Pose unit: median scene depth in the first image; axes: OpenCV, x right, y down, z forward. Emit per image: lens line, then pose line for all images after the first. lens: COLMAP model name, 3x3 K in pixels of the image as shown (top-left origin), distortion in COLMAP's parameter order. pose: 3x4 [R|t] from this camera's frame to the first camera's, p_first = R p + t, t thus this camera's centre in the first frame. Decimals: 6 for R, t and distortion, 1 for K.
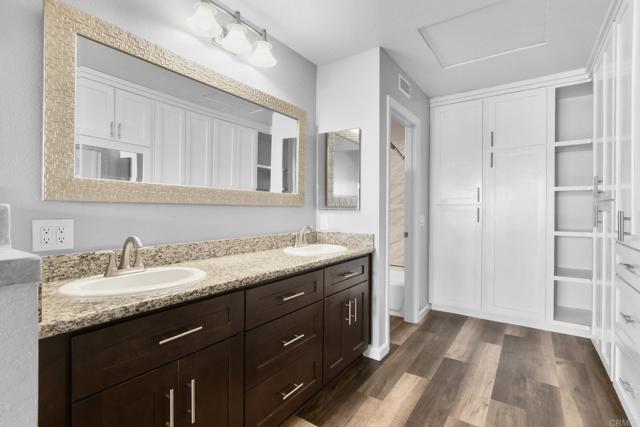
lens RADIAL K [[304.0, 0, 320.0], [0, 304.0, 213.5], [0, 0, 1]] dist [-0.000251, 0.000017]
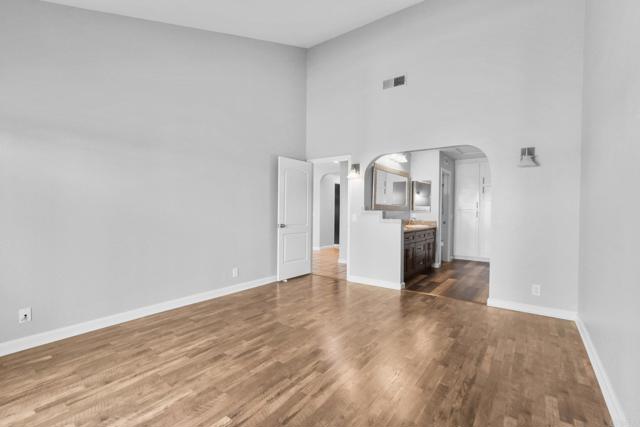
lens RADIAL K [[288.1, 0, 320.0], [0, 288.1, 213.5], [0, 0, 1]] dist [-0.000151, -0.000124]
pose [[0.999661, 0.007900, -0.024817, -0.718229], [-0.008049, 0.999950, -0.005882, 0.026075], [0.024769, 0.006079, 0.999675, -1.417958]]
